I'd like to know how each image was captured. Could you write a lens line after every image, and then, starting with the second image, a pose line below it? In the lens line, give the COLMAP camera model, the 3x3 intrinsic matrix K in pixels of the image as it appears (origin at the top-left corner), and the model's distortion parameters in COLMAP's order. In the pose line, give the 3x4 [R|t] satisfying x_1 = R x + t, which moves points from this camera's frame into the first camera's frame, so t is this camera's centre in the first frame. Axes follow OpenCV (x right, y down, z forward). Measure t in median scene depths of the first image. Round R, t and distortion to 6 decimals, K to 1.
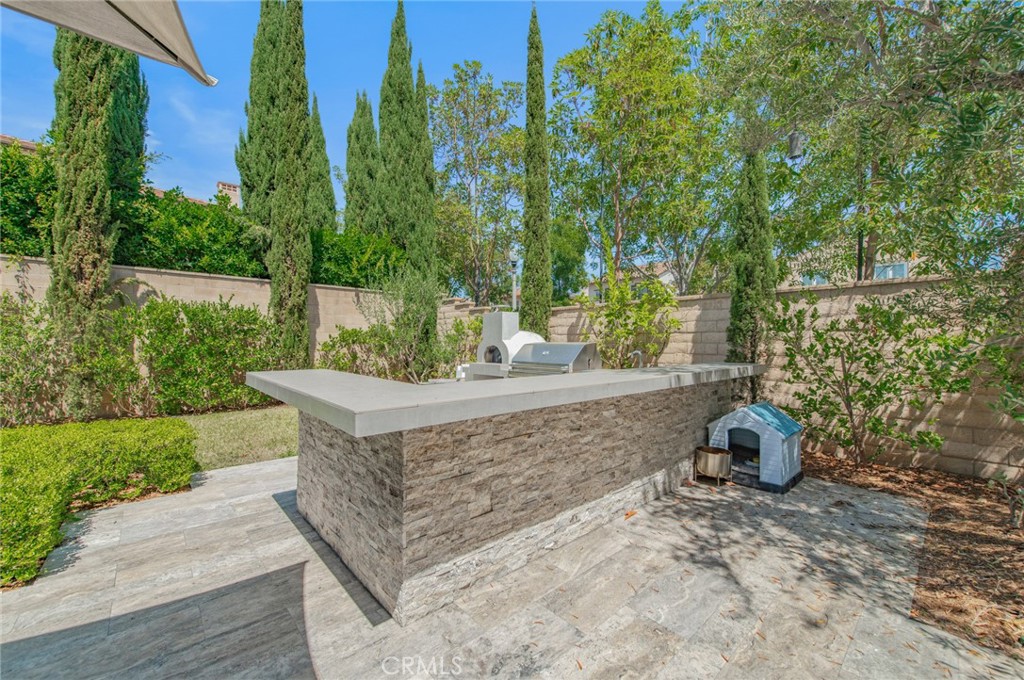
lens RADIAL K [[402.5, 0, 511.6], [0, 402.5, 341.0], [0, 0, 1]] dist [0.006906, -0.001679]
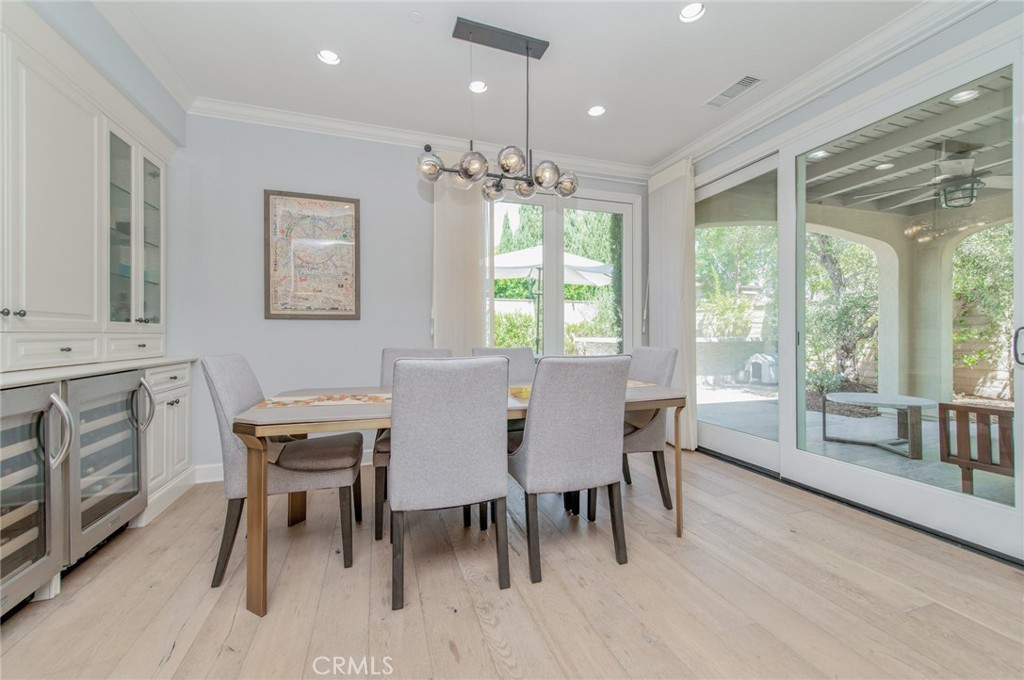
lens RADIAL K [[402.5, 0, 510.4], [0, 402.5, 335.1], [0, 0, 1]] dist [0.006906, -0.001679]
pose [[0.915115, -0.004000, -0.403174, 0.087286], [0.004616, 0.999989, 0.000556, 0.019169], [0.403167, -0.002370, 0.915123, -0.845358]]
